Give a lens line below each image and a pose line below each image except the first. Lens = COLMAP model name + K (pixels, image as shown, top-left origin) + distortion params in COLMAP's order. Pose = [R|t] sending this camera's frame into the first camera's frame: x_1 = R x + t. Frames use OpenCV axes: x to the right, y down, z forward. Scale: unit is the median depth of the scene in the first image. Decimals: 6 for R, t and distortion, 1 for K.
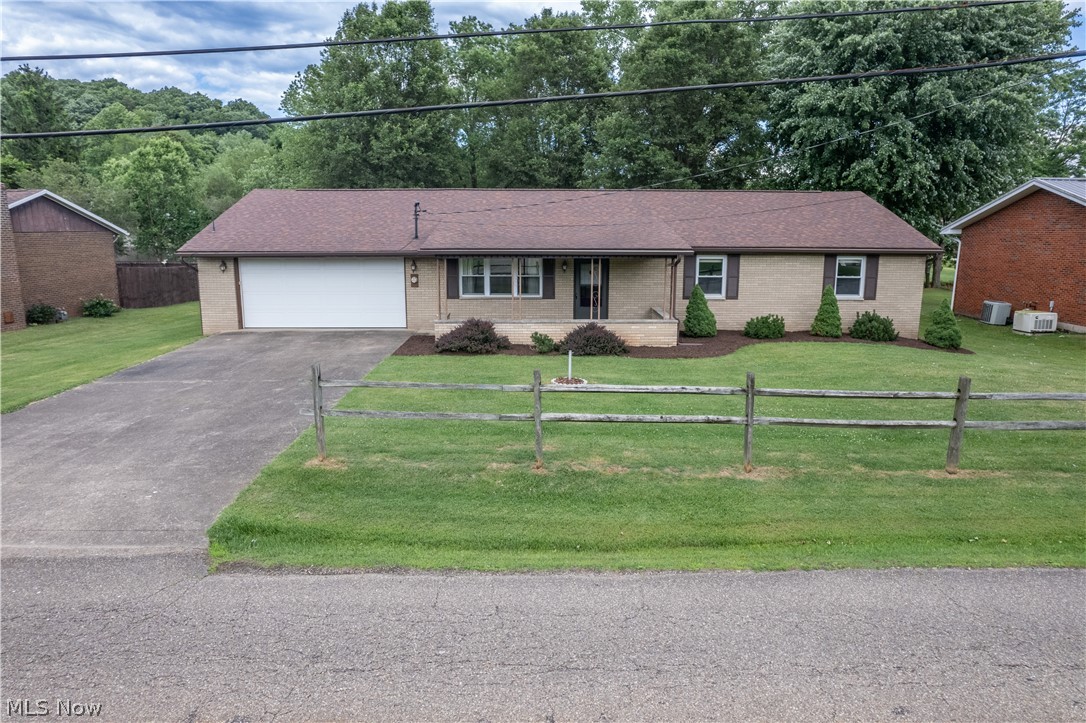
lens RADIAL K [[697.2, 0, 543.0], [0, 697.2, 361.5], [0, 0, 1]] dist [-0.083333, 0.076876]
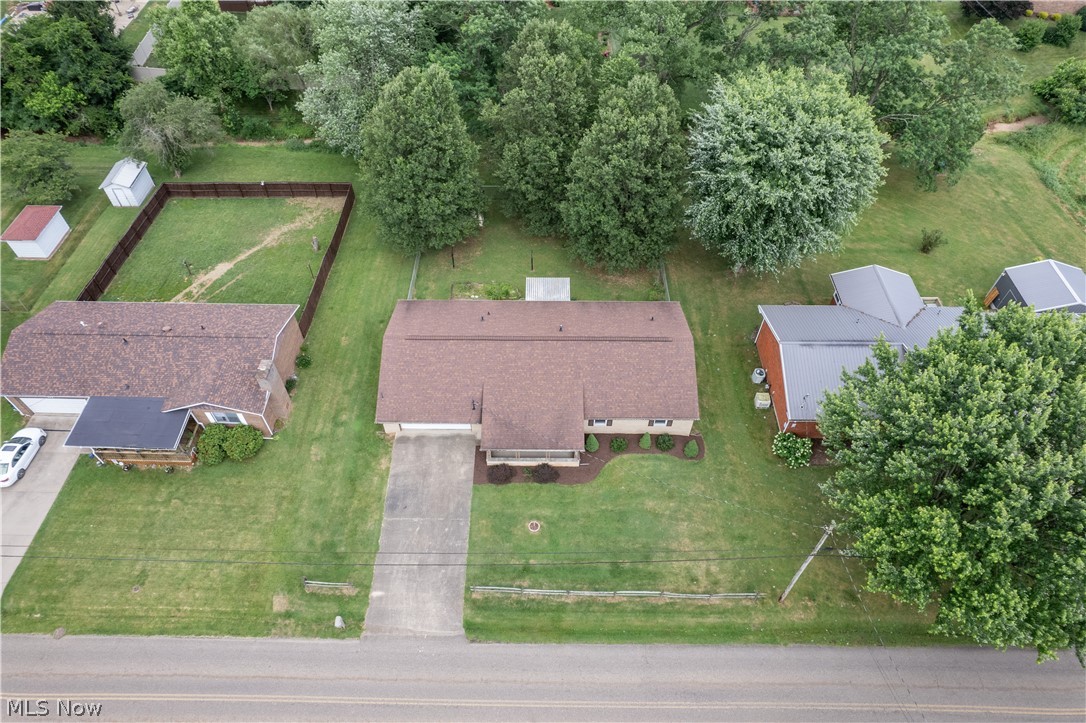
lens RADIAL K [[697.2, 0, 543.0], [0, 697.2, 361.5], [0, 0, 1]] dist [-0.083333, 0.076876]
pose [[0.999977, 0.004001, -0.005496, 0.059767], [0.000307, 0.781124, 0.624376, -1.743729], [0.006791, -0.624363, 0.781105, -0.713879]]
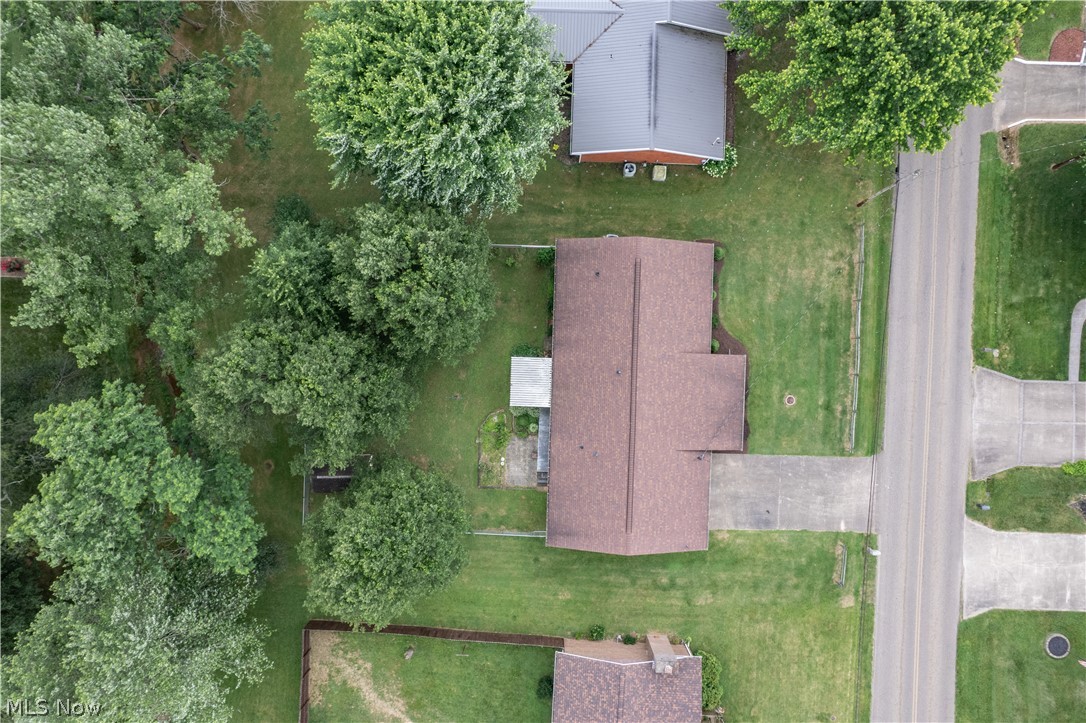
lens RADIAL K [[697.2, 0, 543.0], [0, 697.2, 361.5], [0, 0, 1]] dist [-0.083333, 0.076876]
pose [[0.031523, -0.999438, -0.011418, 0.165607], [0.194991, -0.005054, 0.980792, -2.651292], [-0.980298, -0.033144, 0.194722, 1.064795]]
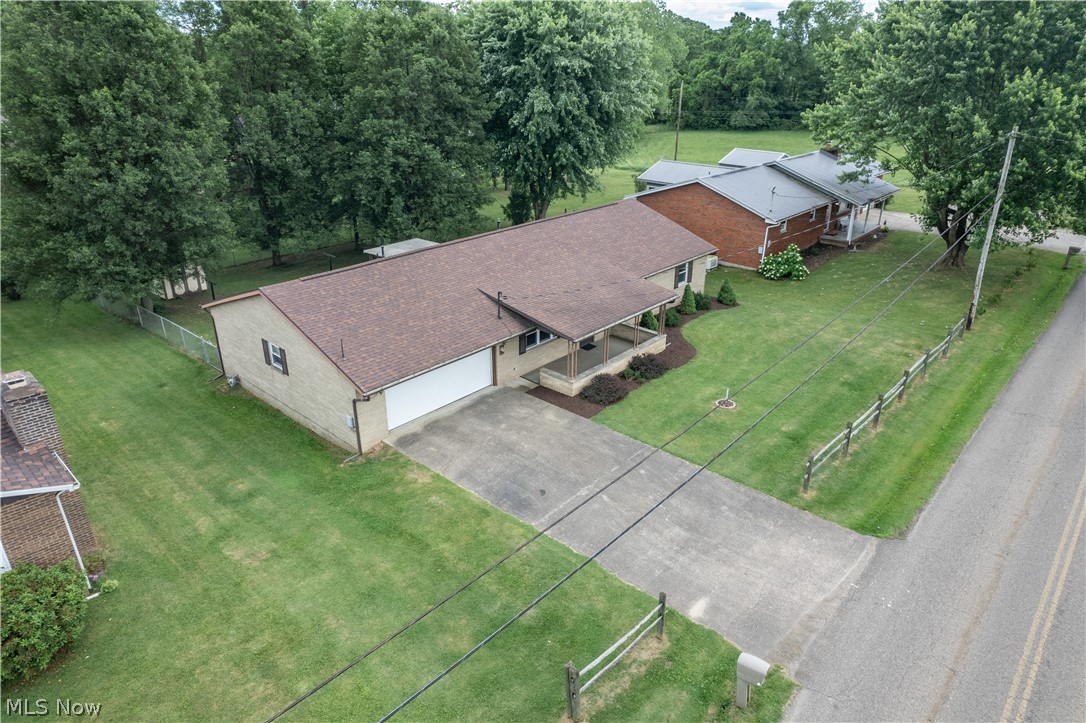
lens RADIAL K [[697.2, 0, 543.0], [0, 697.2, 361.5], [0, 0, 1]] dist [-0.083333, 0.076876]
pose [[0.670892, -0.305196, 0.675839, -1.008659], [0.144654, 0.947735, 0.284383, -0.451752], [-0.727309, -0.093028, 0.679976, 0.066029]]
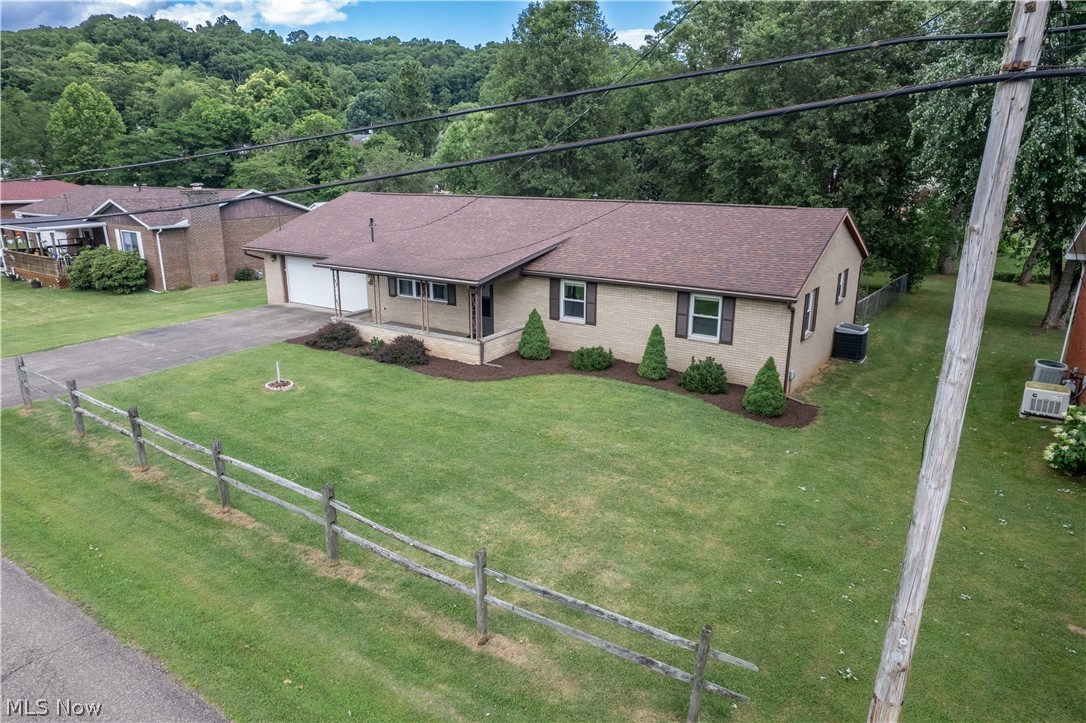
lens RADIAL K [[697.2, 0, 543.0], [0, 697.2, 361.5], [0, 0, 1]] dist [-0.083333, 0.076876]
pose [[0.834748, 0.150775, -0.529587, 0.762463], [-0.107961, 0.987928, 0.111096, -0.143489], [0.539944, -0.035563, 0.840949, 0.106746]]
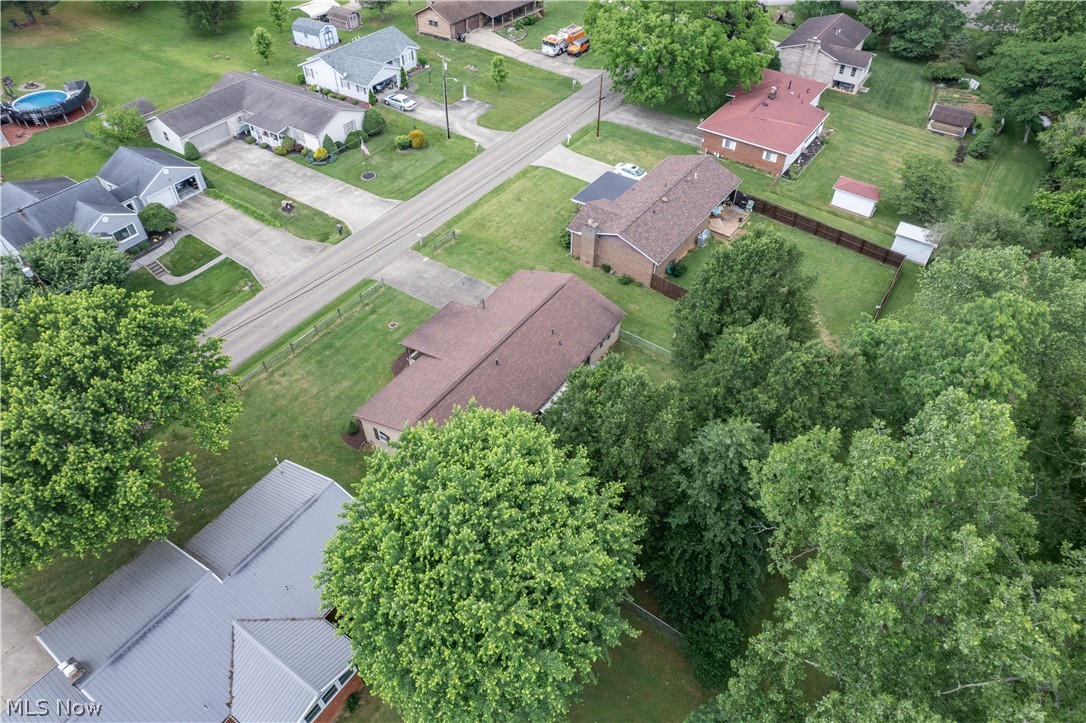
lens RADIAL K [[697.2, 0, 543.0], [0, 697.2, 361.5], [0, 0, 1]] dist [-0.083333, 0.076876]
pose [[-0.567233, 0.570357, -0.594086, 1.570392], [-0.164804, 0.628163, 0.760428, -2.339130], [0.806899, 0.529248, -0.262318, 2.097378]]
